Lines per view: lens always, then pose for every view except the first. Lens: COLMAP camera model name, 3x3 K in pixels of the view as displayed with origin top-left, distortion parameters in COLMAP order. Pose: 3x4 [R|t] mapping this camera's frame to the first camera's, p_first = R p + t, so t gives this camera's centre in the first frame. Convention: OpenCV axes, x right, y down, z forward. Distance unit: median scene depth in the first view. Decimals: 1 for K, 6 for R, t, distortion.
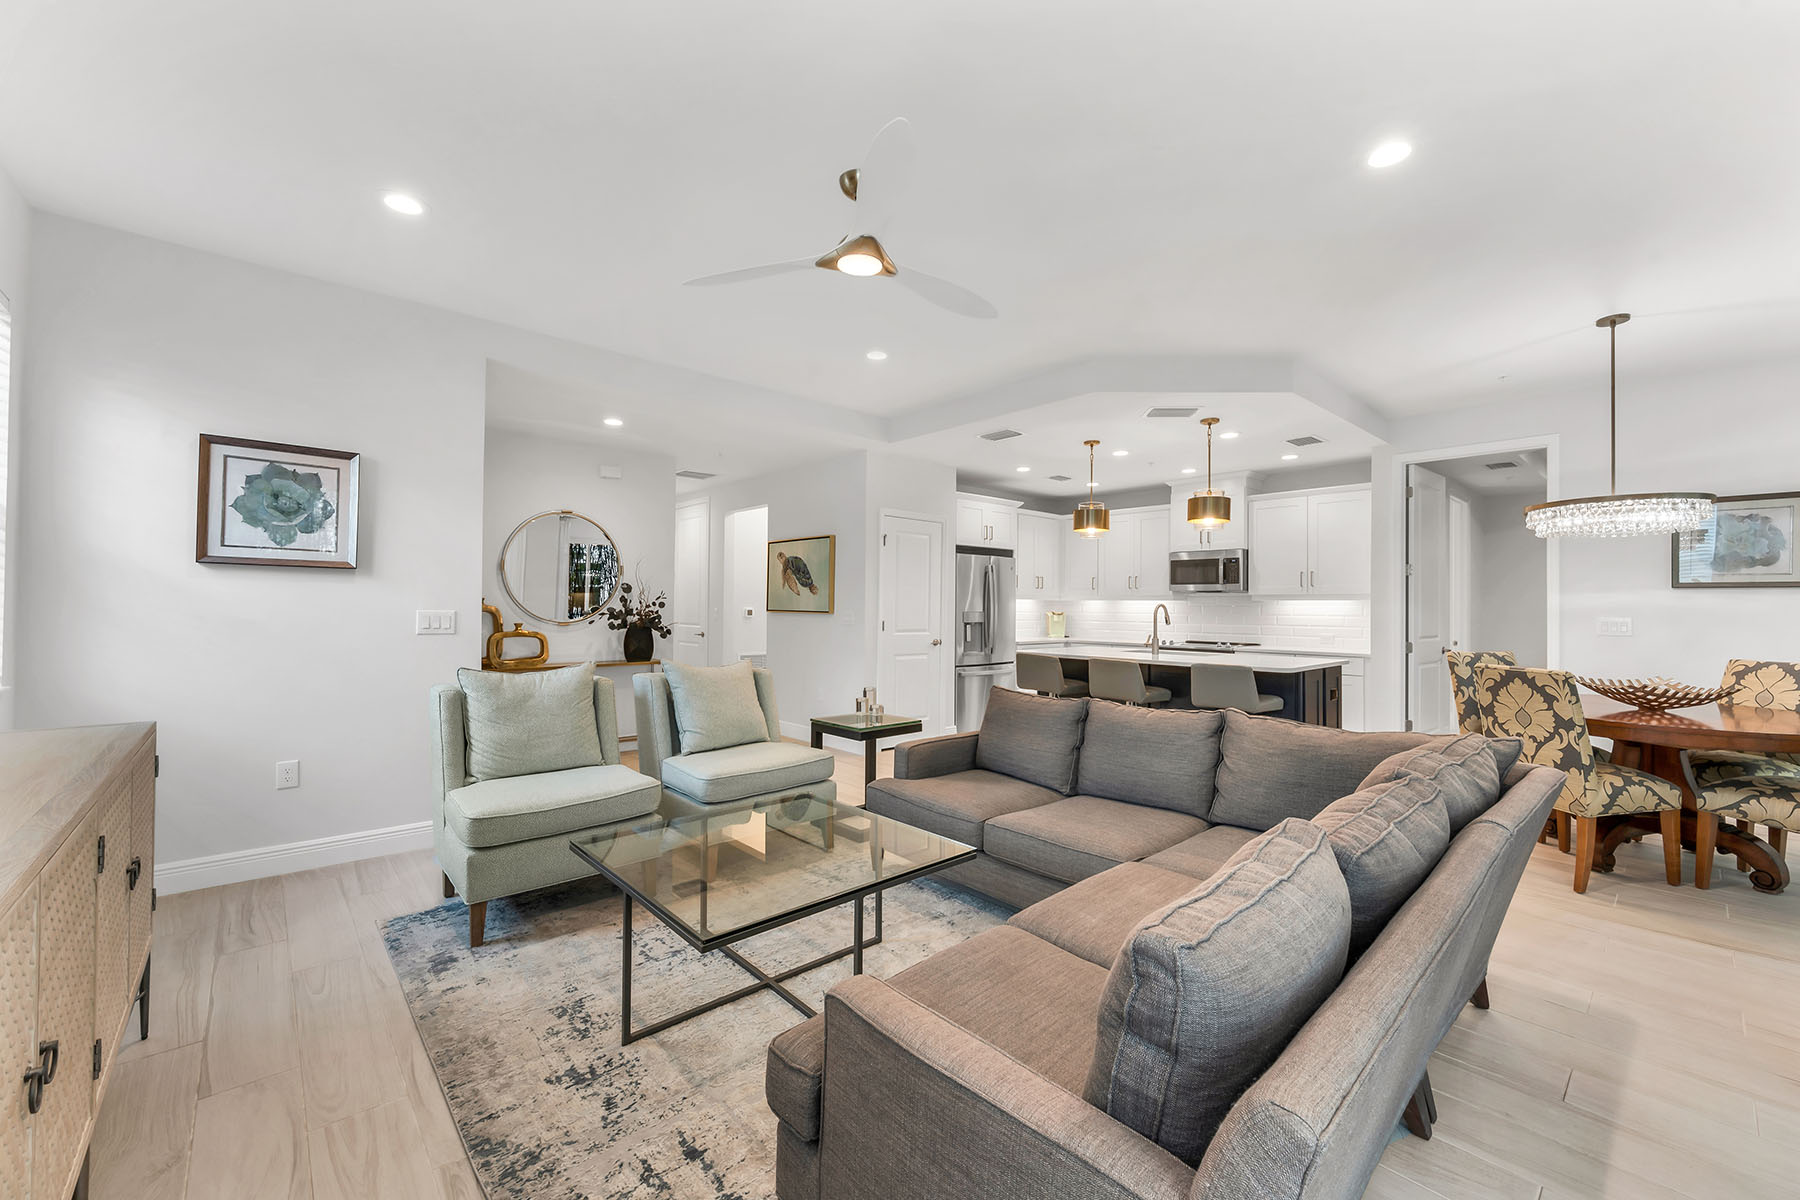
lens RADIAL K [[718.9, 0, 897.9], [0, 718.9, 592.5], [0, 0, 1]] dist [-0.001353, 0.000093]
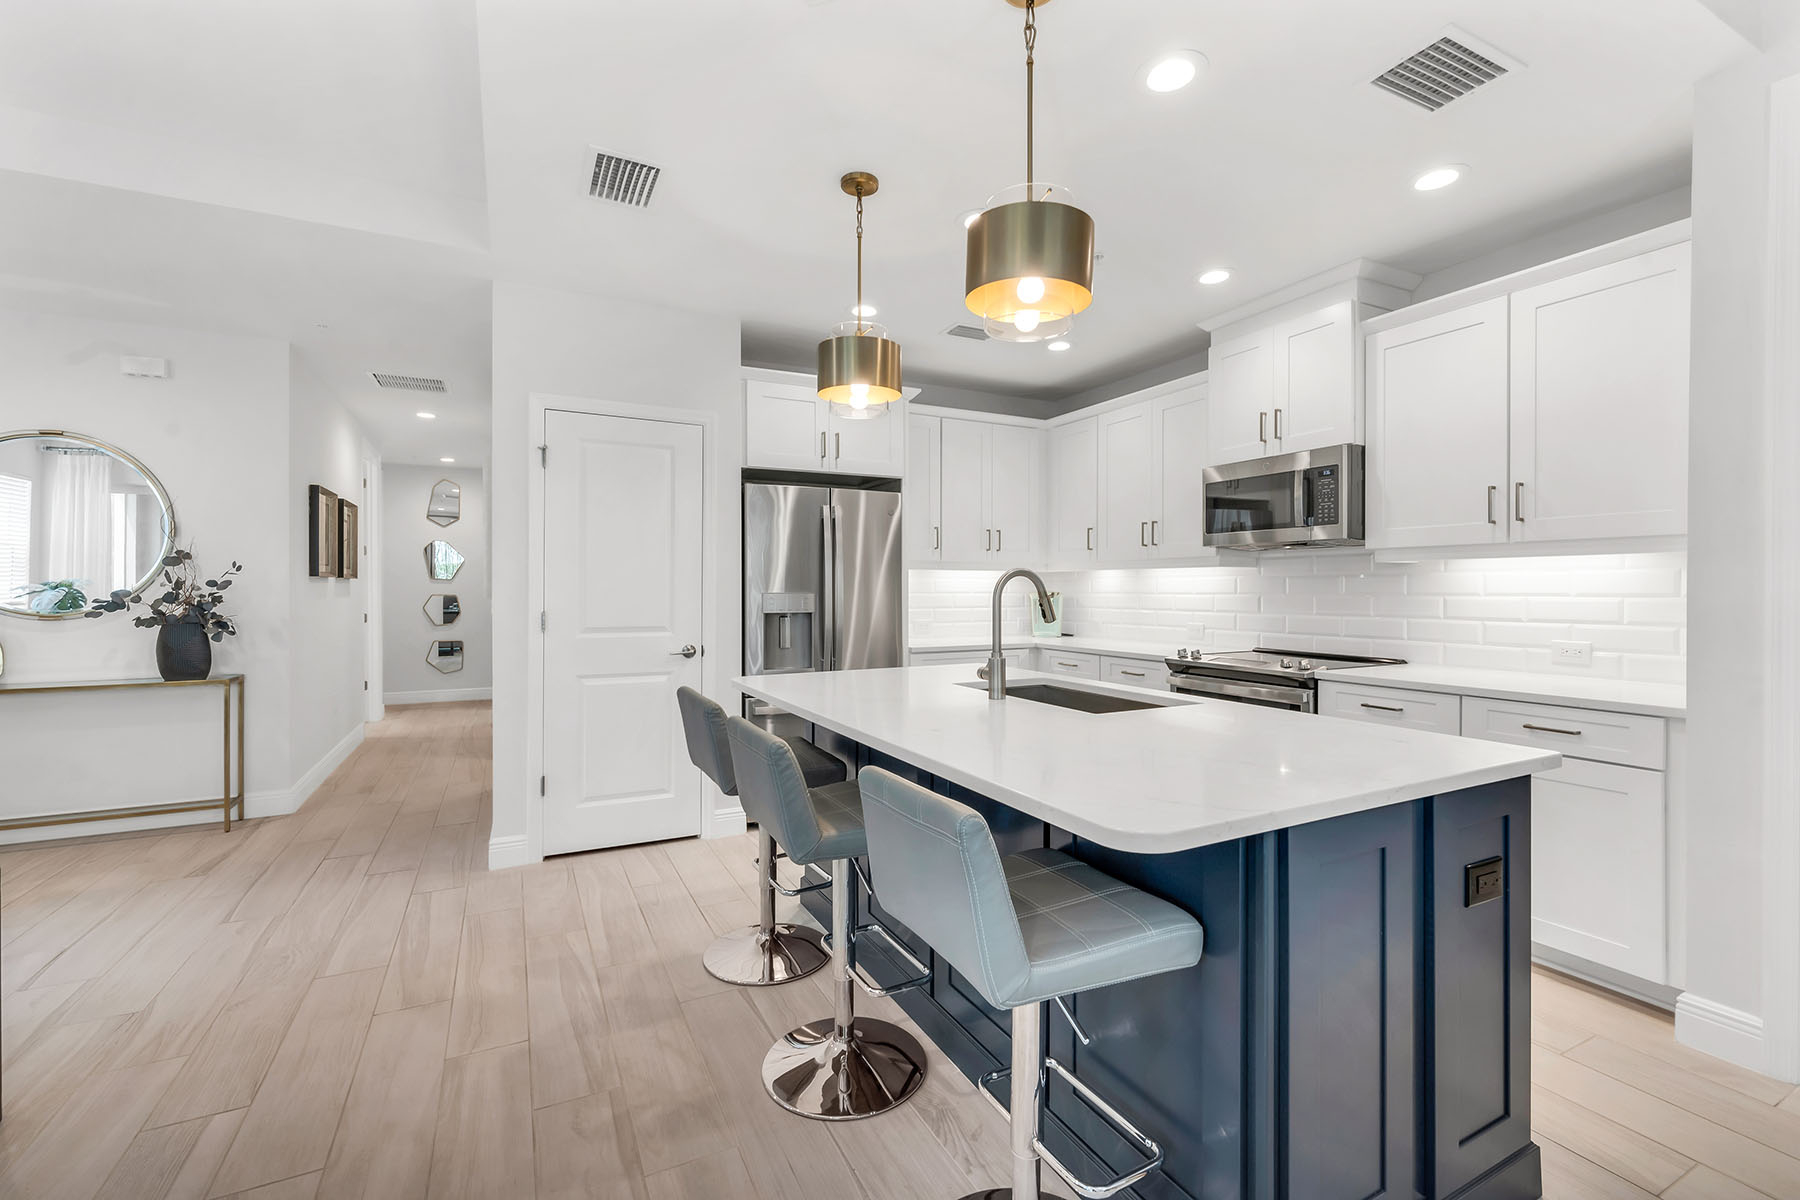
lens RADIAL K [[771.7, 0, 902.0], [0, 771.7, 588.0], [0, 0, 1]] dist [0.001715, -0.001522]
pose [[0.966524, -0.010033, -0.256378, 0.383431], [0.014507, 0.999774, 0.015568, 0.017801], [0.256164, -0.018766, 0.966451, 0.540866]]
